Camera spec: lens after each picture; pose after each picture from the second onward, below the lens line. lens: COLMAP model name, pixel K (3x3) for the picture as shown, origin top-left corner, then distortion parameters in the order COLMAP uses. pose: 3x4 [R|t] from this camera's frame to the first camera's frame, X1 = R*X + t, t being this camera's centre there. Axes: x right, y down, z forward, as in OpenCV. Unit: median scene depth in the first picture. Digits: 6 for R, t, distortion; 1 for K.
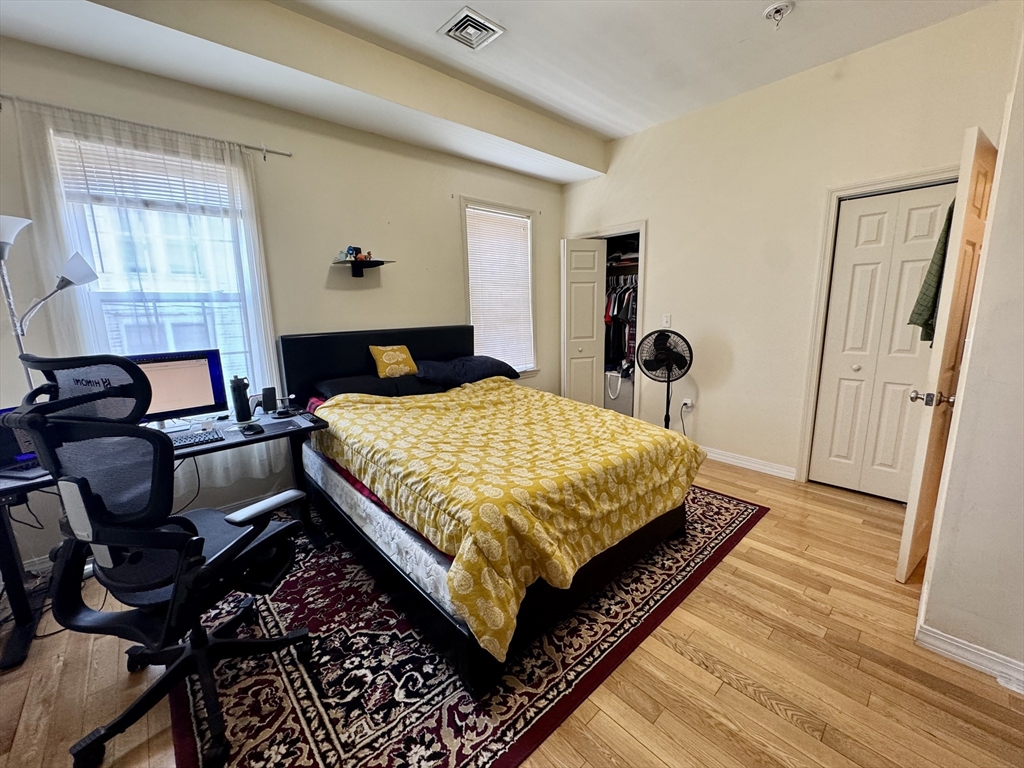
lens RADIAL K [[409.4, 0, 510.4], [0, 409.4, 383.9], [0, 0, 1]] dist [-0.001885, 0.000682]
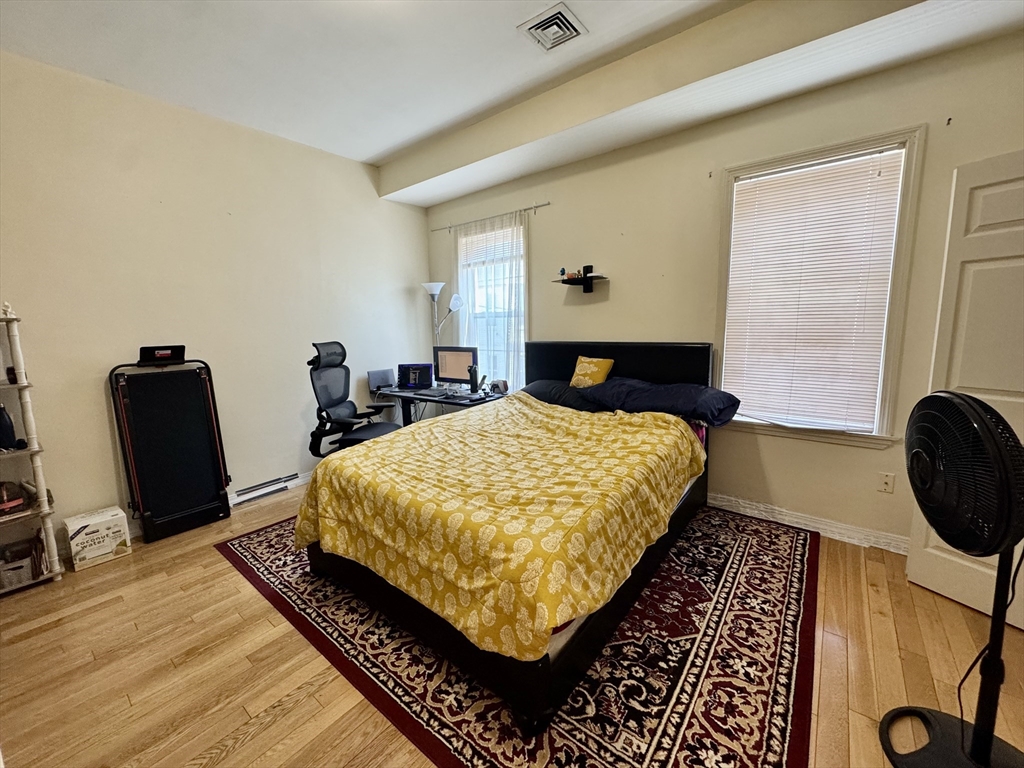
lens RADIAL K [[409.4, 0, 509.7], [0, 409.4, 383.4], [0, 0, 1]] dist [-0.001885, 0.000682]
pose [[0.166119, 0.158518, -0.973281, 0.982588], [-0.163160, 0.977809, 0.131408, -0.190266], [0.972514, 0.136971, 0.188297, 0.887903]]
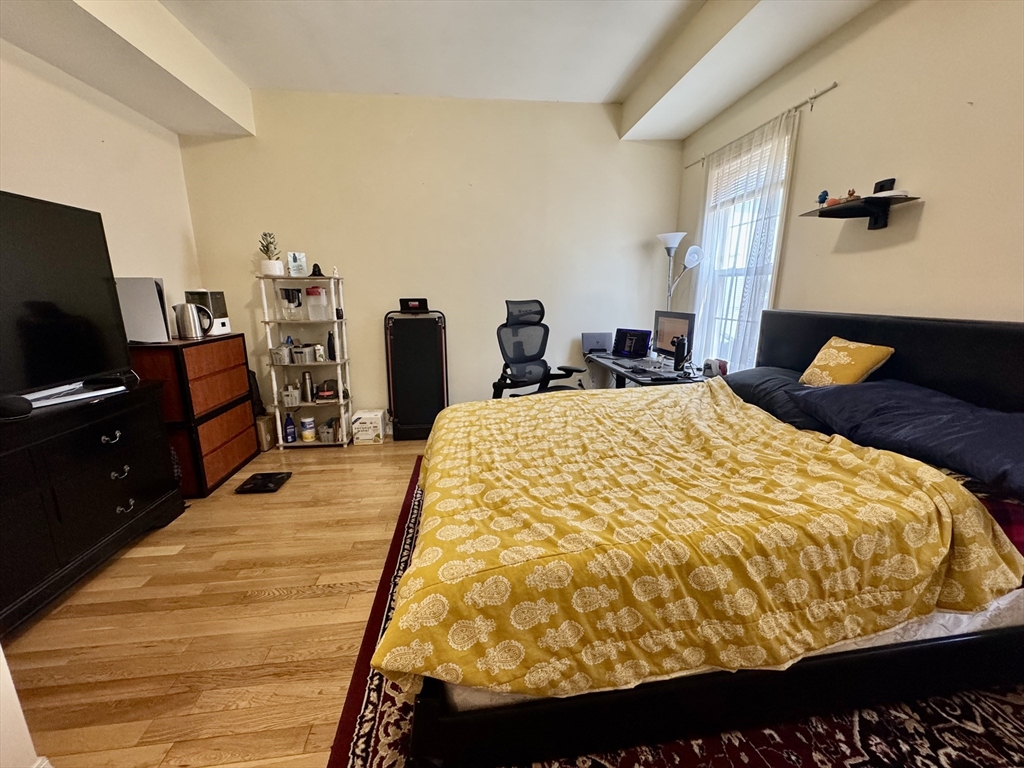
lens RADIAL K [[409.4, 0, 511.7], [0, 409.4, 382.7], [0, 0, 1]] dist [-0.001885, 0.000682]
pose [[-0.576681, 0.201428, -0.791748, 0.714380], [-0.131974, 0.933432, 0.333599, -0.248744], [0.806239, 0.296870, -0.511709, 1.332790]]
